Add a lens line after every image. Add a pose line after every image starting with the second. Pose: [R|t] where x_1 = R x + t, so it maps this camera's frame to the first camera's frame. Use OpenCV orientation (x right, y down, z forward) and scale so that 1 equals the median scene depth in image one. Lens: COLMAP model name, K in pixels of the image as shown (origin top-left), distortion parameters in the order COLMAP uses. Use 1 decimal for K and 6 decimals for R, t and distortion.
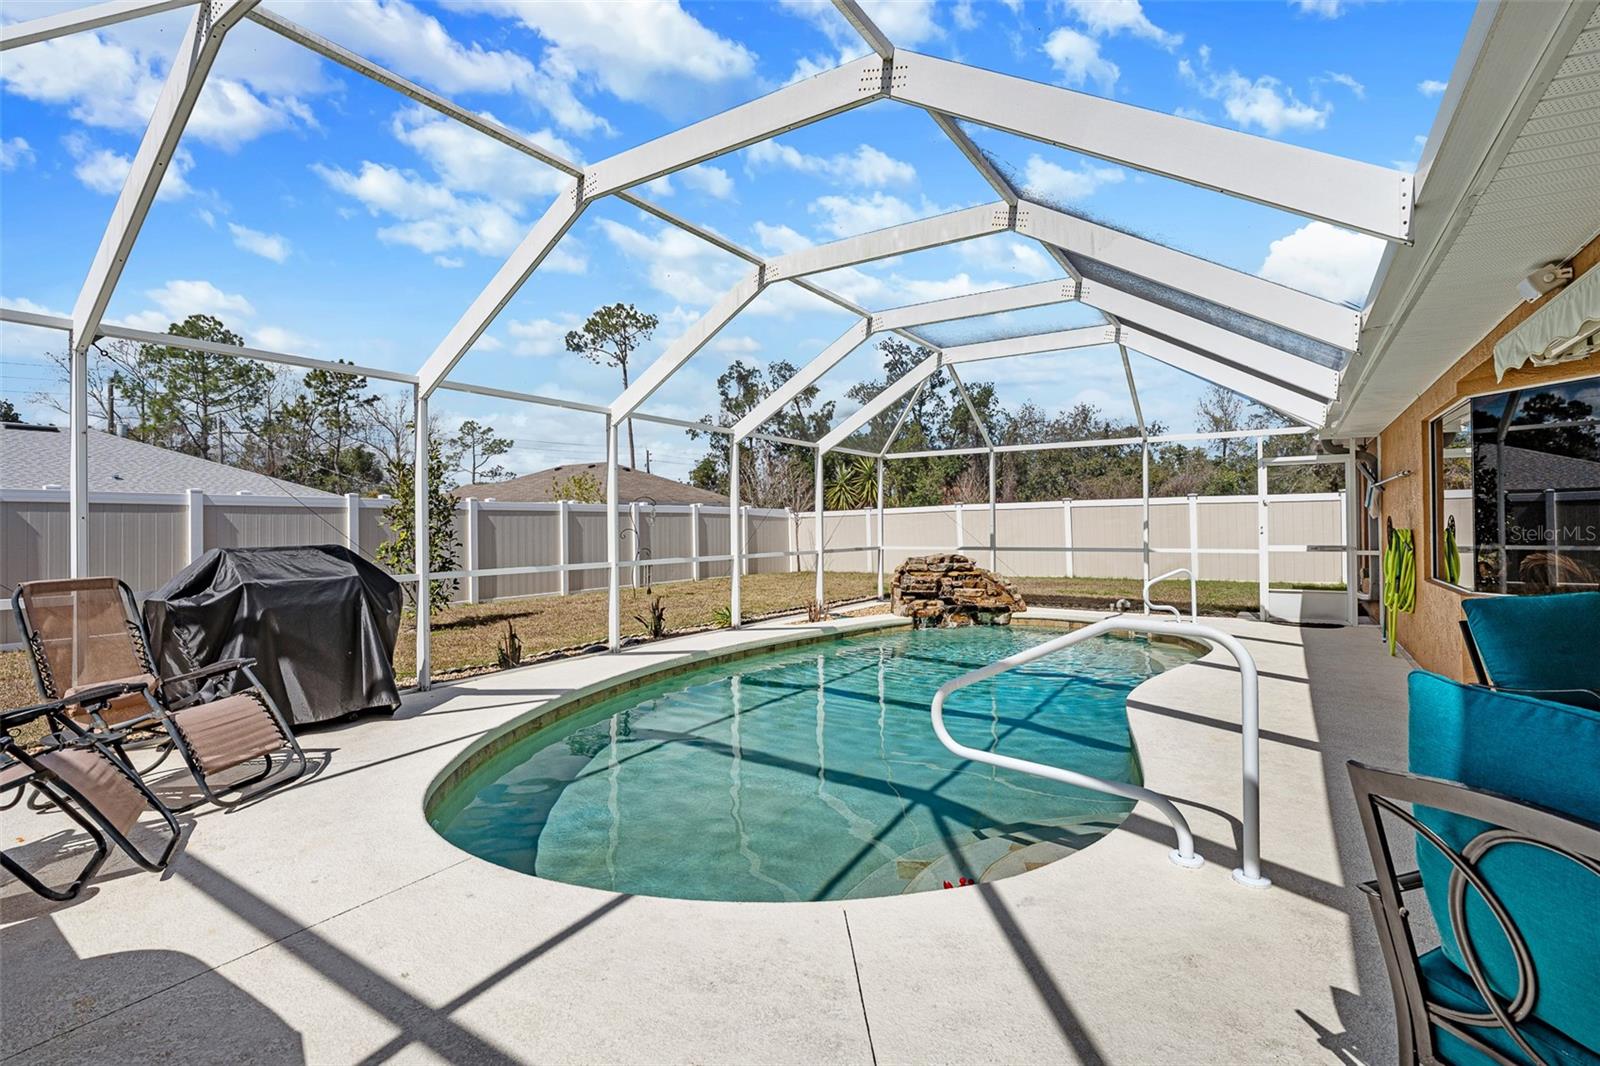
lens RADIAL K [[731.1, 0, 800.8], [0, 731.1, 516.3], [0, 0, 1]] dist [-0.003102, -0.000205]
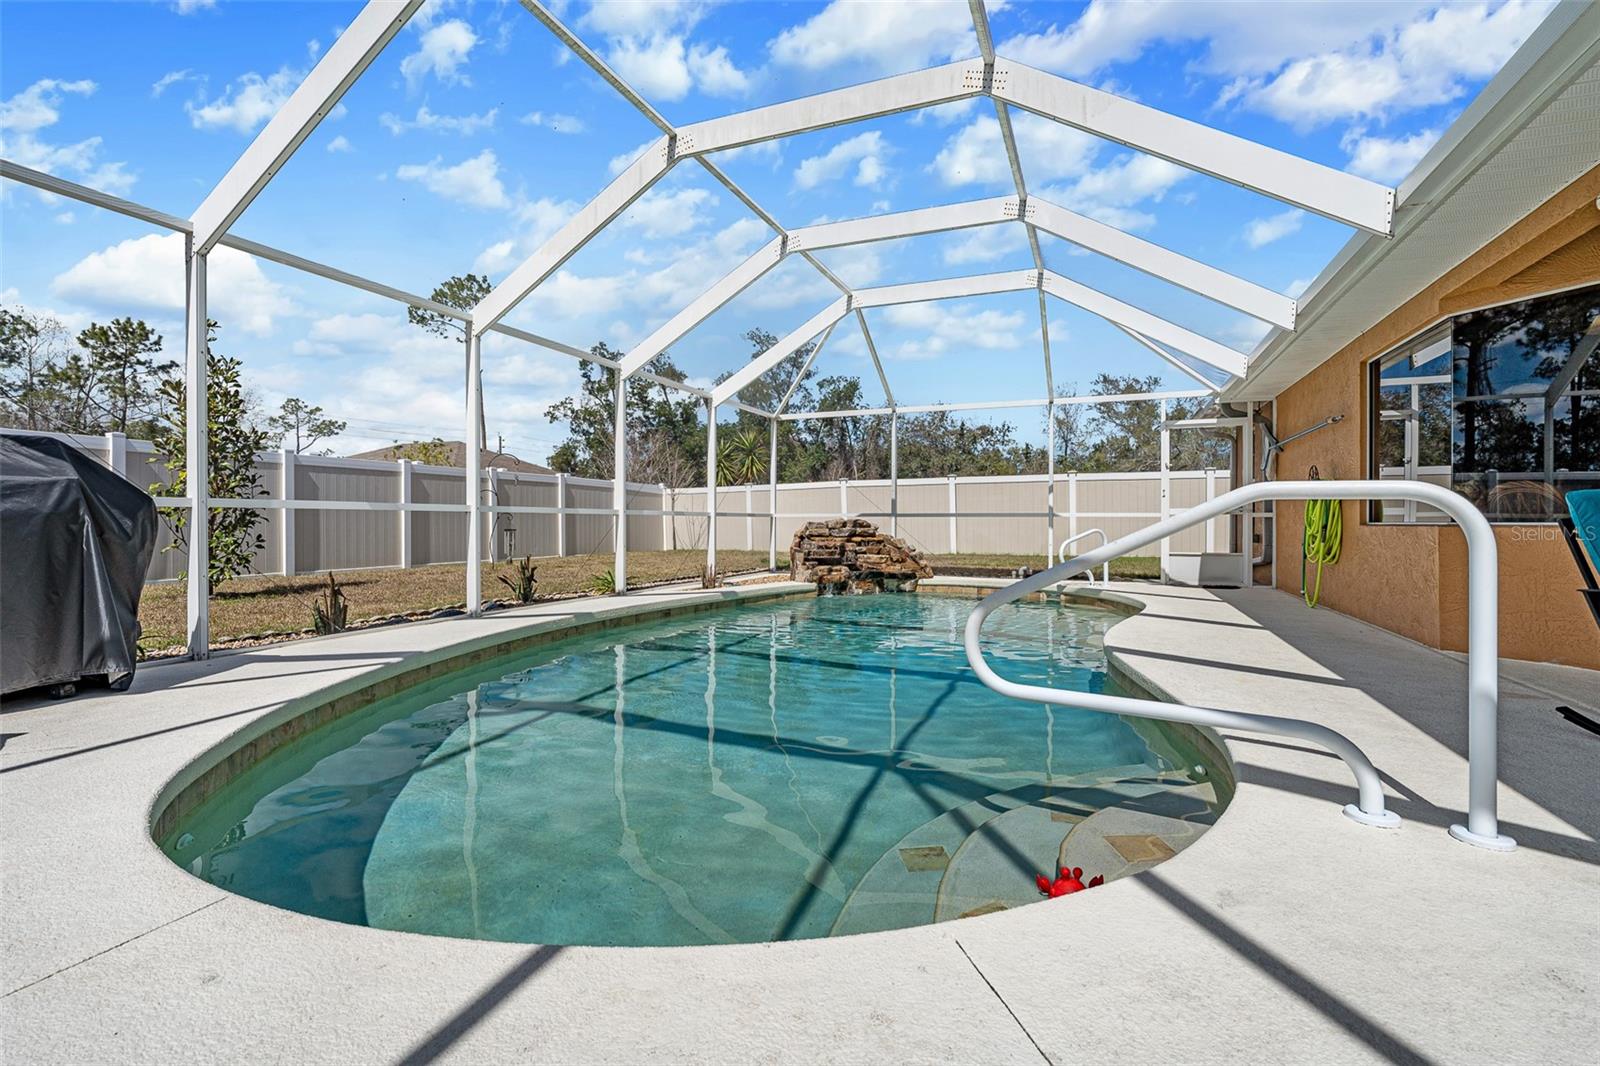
lens RADIAL K [[725.5, 0, 792.1], [0, 725.5, 518.5], [0, 0, 1]] dist [-0.001990, 0.000706]
pose [[0.984146, 0.011536, 0.176984, -0.036621], [-0.013167, 0.999881, 0.008042, 0.046725], [-0.176871, -0.010245, 0.984181, 0.105246]]
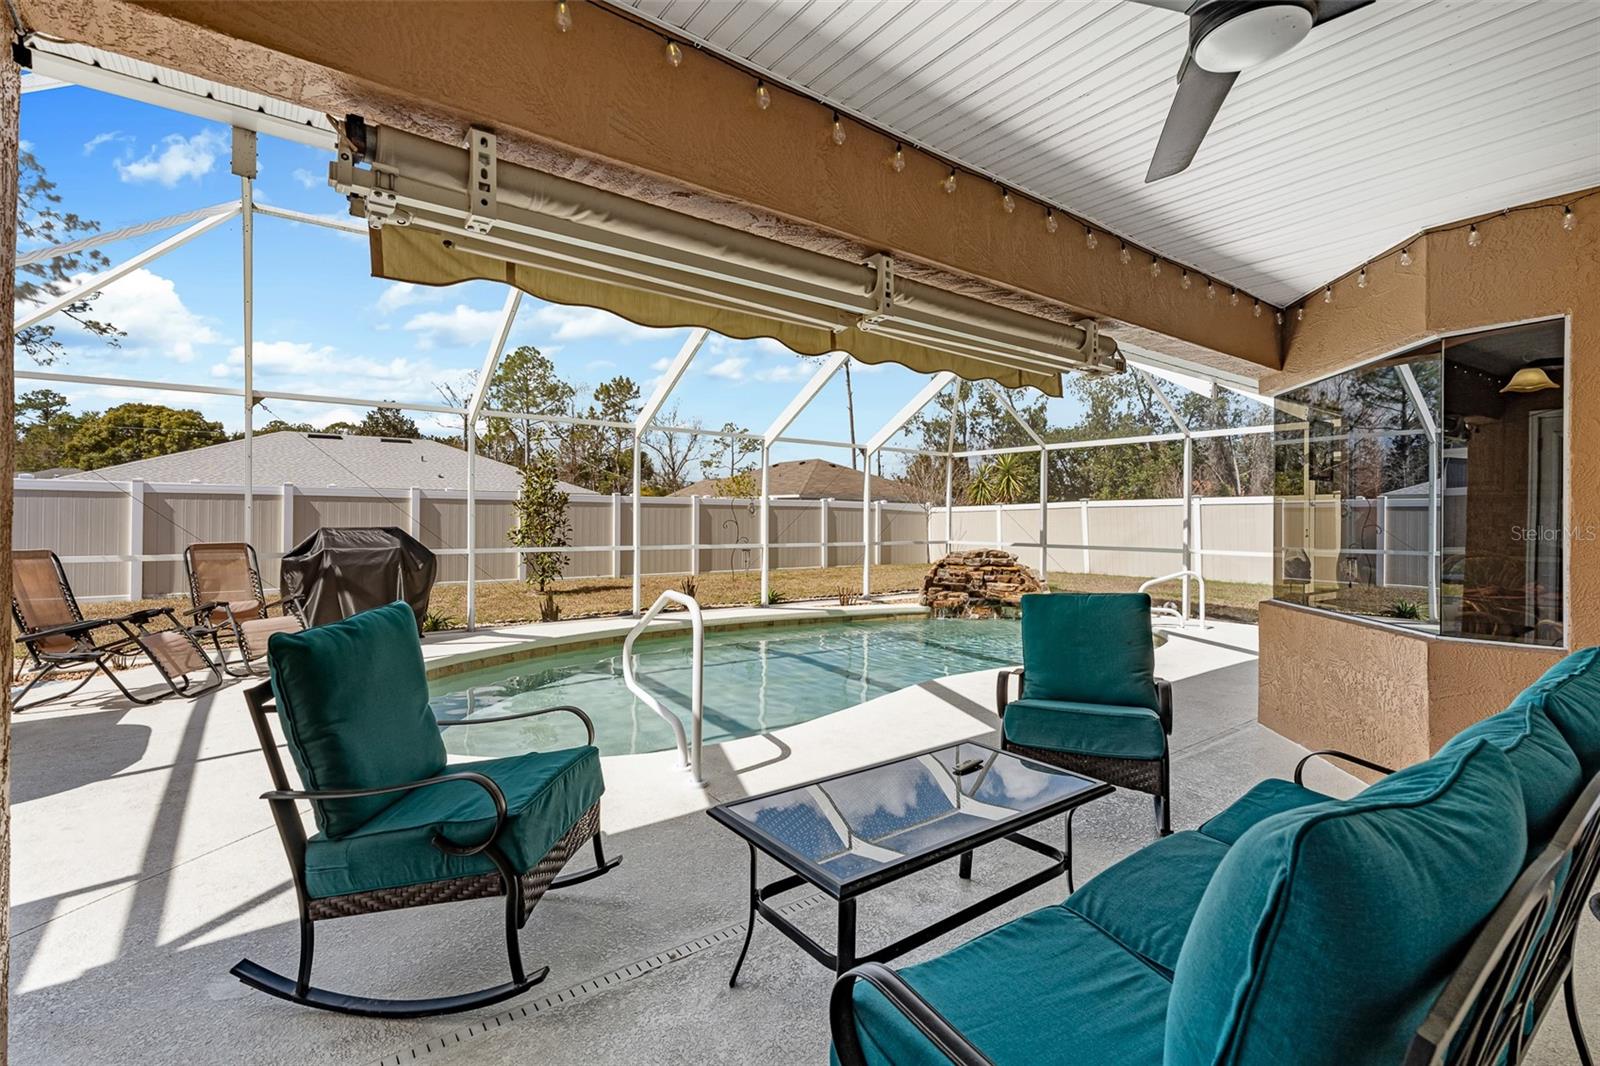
lens RADIAL K [[711.9, 0, 795.8], [0, 711.9, 504.1], [0, 0, 1]] dist [-0.000815, -0.000015]
pose [[0.941455, 0.008934, -0.337020, 0.295297], [-0.011311, 0.999923, -0.005092, -0.004699], [0.336949, 0.008606, 0.941484, -0.047451]]
